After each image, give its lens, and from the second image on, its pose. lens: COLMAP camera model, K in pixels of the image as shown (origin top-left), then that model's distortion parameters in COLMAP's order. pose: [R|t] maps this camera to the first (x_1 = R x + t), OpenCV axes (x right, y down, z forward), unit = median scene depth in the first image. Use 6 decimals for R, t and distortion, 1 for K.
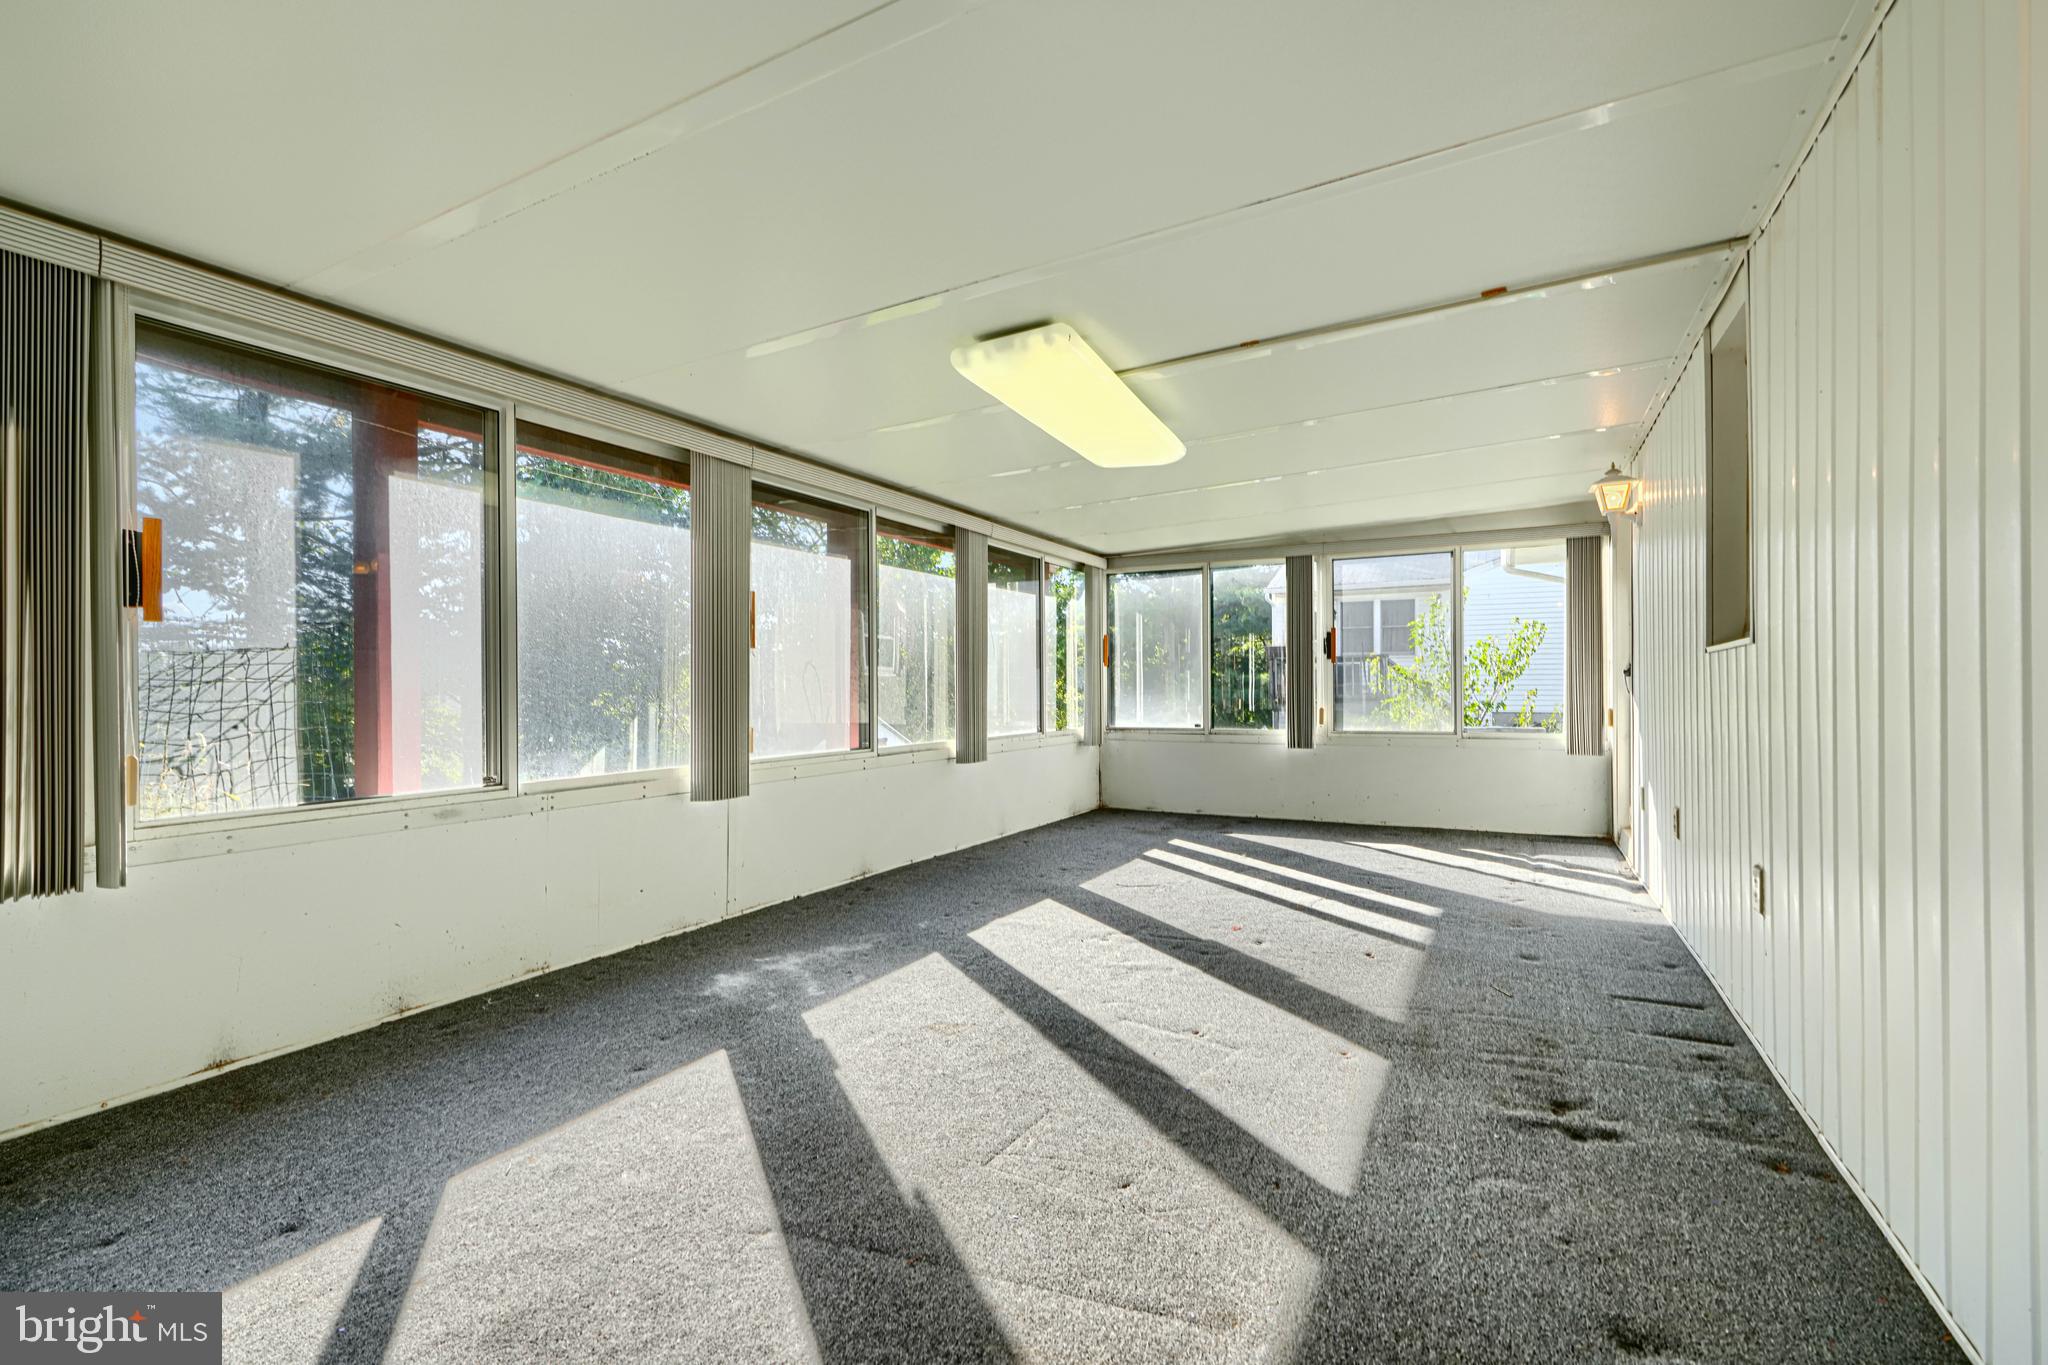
lens RADIAL K [[856.1, 0, 1038.5], [0, 856.1, 684.7], [0, 0, 1]] dist [-0.000017, -0.000001]
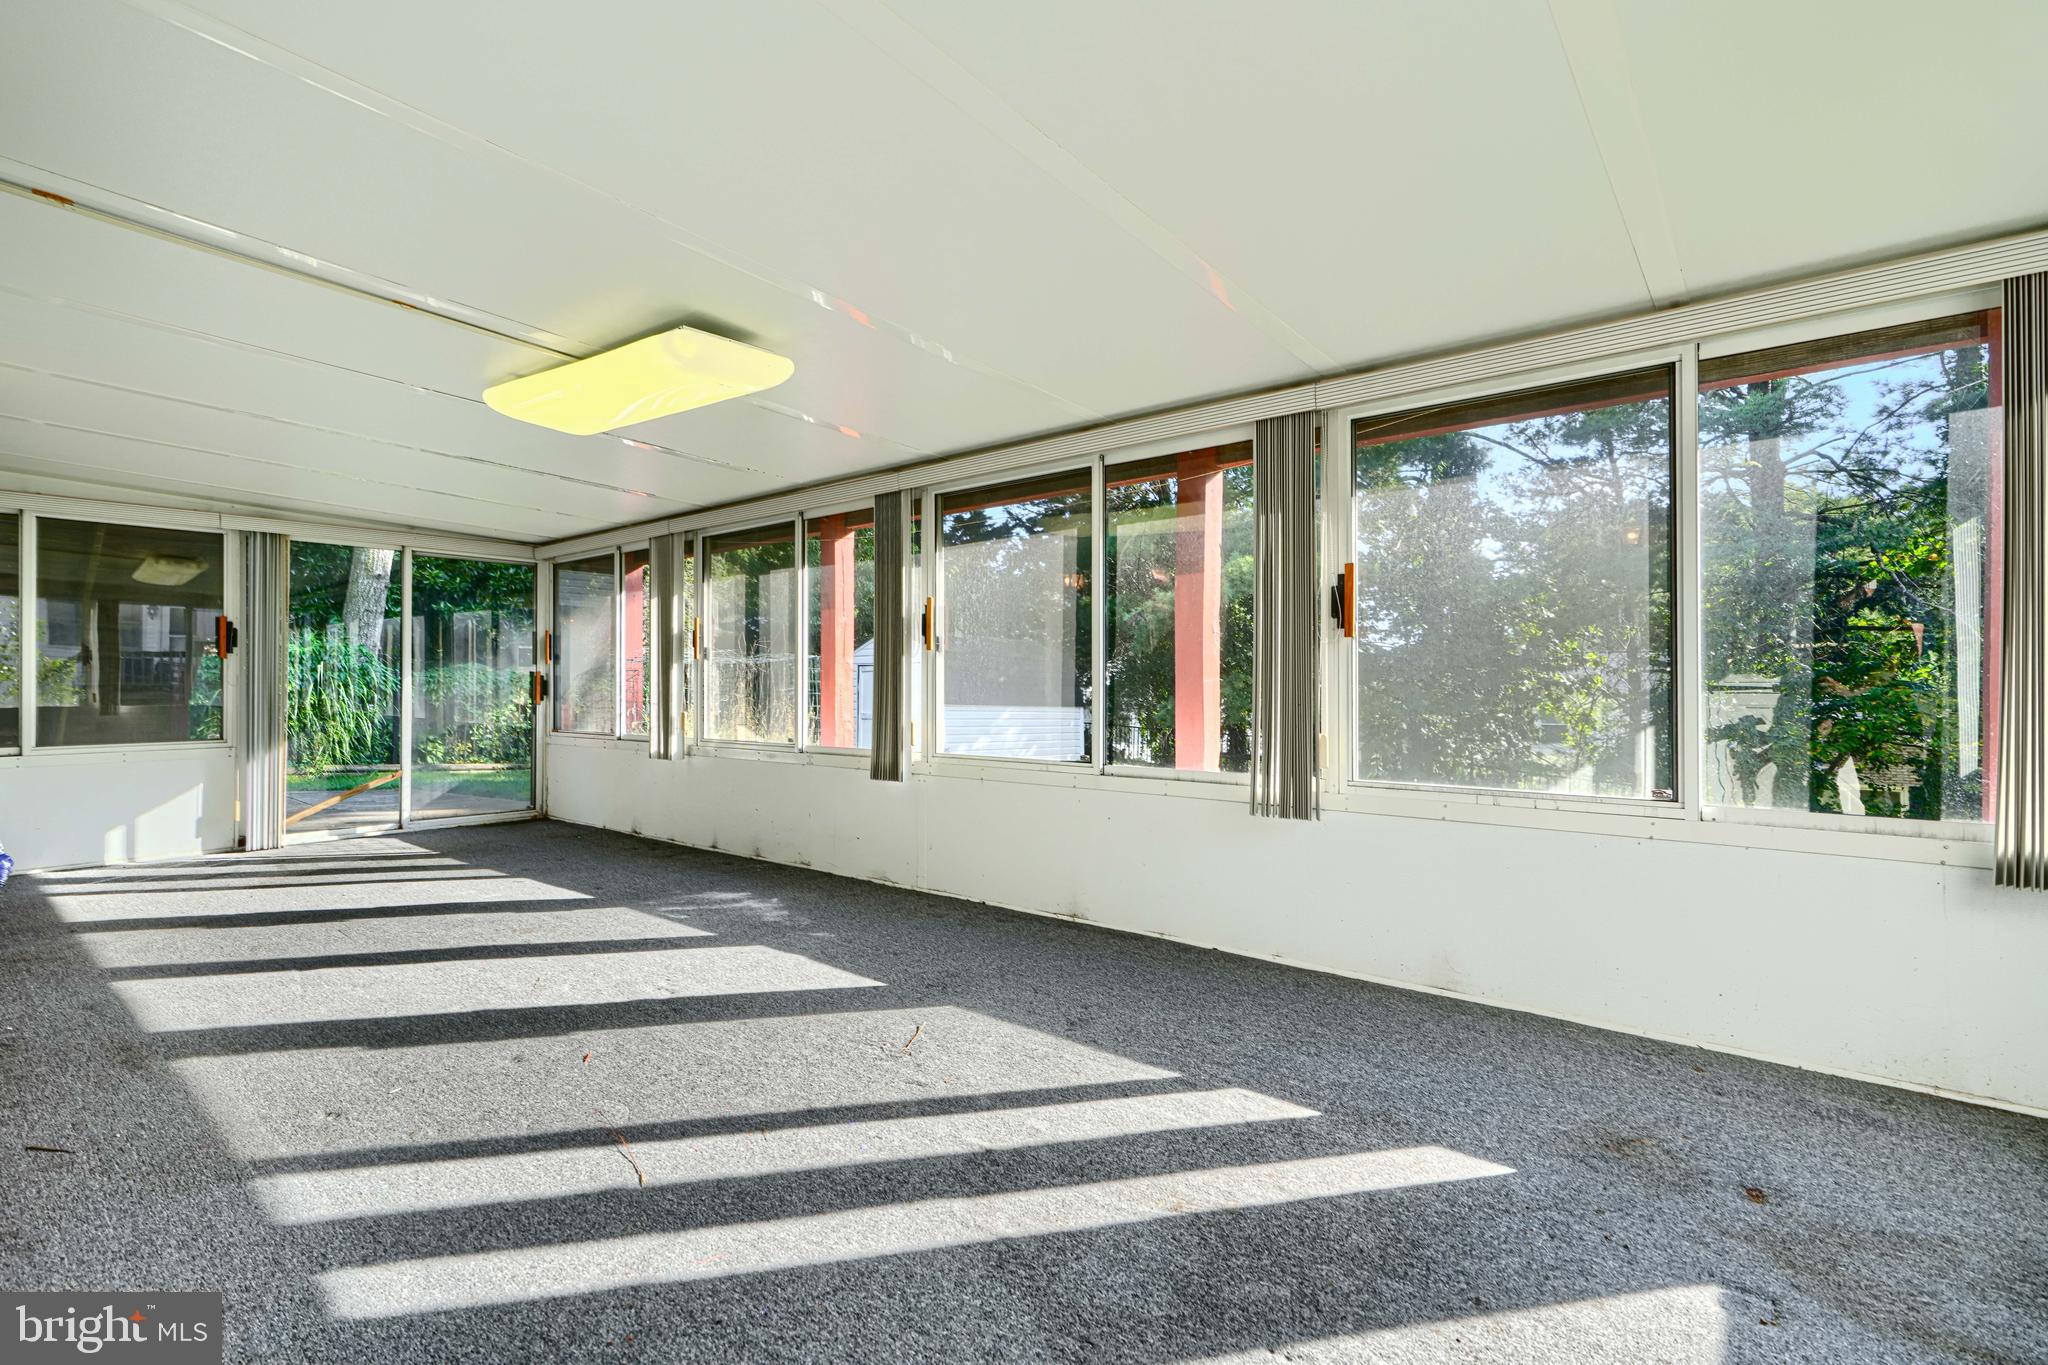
lens RADIAL K [[856.1, 0, 1041.8], [0, 856.1, 683.8], [0, 0, 1]] dist [-0.000017, -0.000001]
pose [[-0.136338, 0.002188, -0.990660, 0.834655], [0.001977, 0.999996, 0.001937, -0.012929], [0.990660, -0.001694, -0.136341, 1.414858]]
